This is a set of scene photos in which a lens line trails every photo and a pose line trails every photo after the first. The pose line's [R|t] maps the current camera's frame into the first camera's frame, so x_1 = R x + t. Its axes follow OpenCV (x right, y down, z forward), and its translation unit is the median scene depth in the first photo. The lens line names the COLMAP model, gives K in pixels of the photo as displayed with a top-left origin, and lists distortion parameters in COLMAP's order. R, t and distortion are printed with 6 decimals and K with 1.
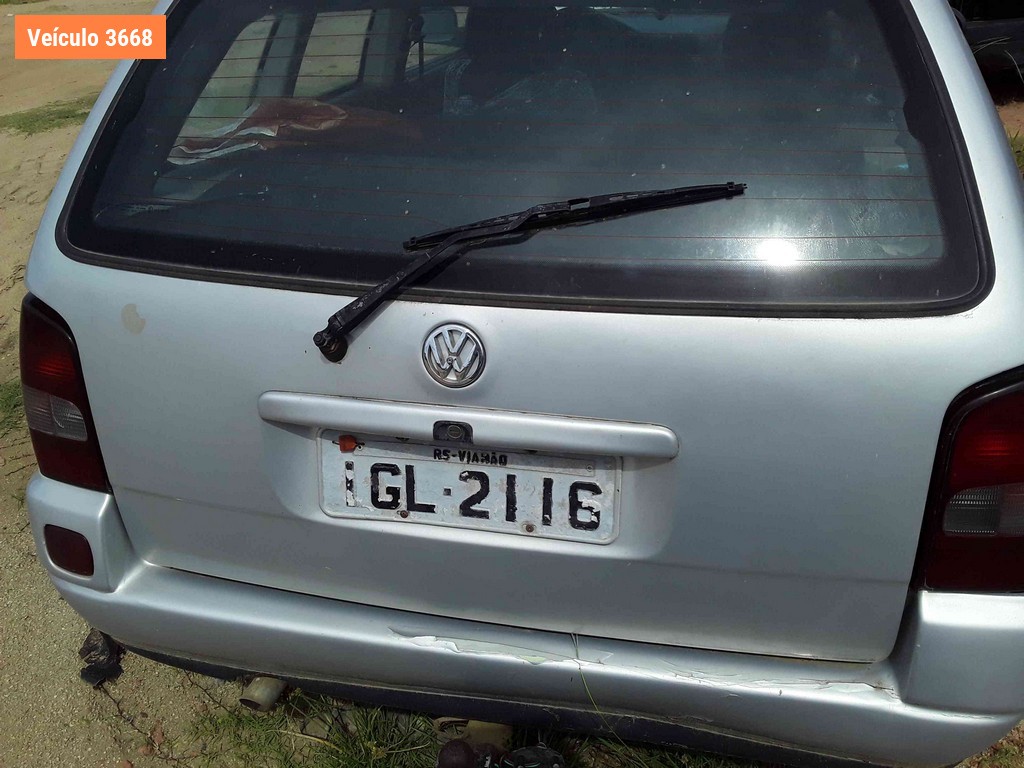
lens RADIAL K [[948.7, 0, 512.0], [0, 948.7, 384.0], [0, 0, 1]] dist [0.092962, -0.193614]
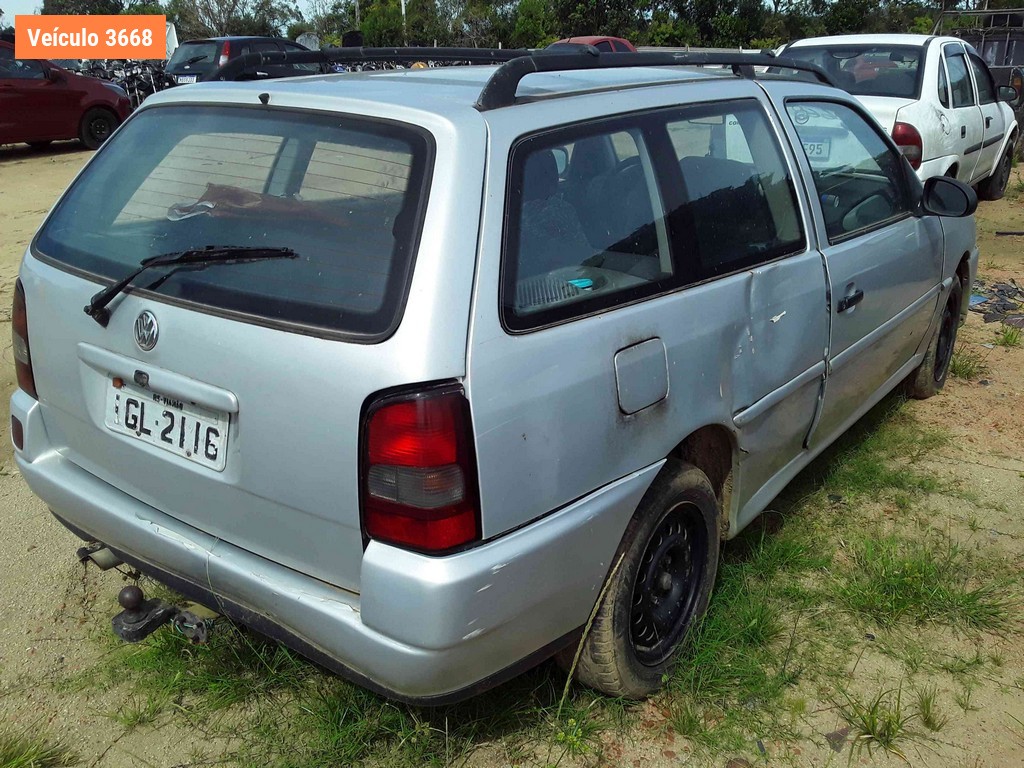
lens RADIAL K [[948.7, 0, 512.0], [0, 948.7, 384.0], [0, 0, 1]] dist [0.092962, -0.193614]
pose [[0.913930, 0.170368, -0.368383, 1.053147], [-0.217964, 0.971669, -0.091379, 0.068074], [0.342379, 0.163808, 0.925172, -0.281389]]
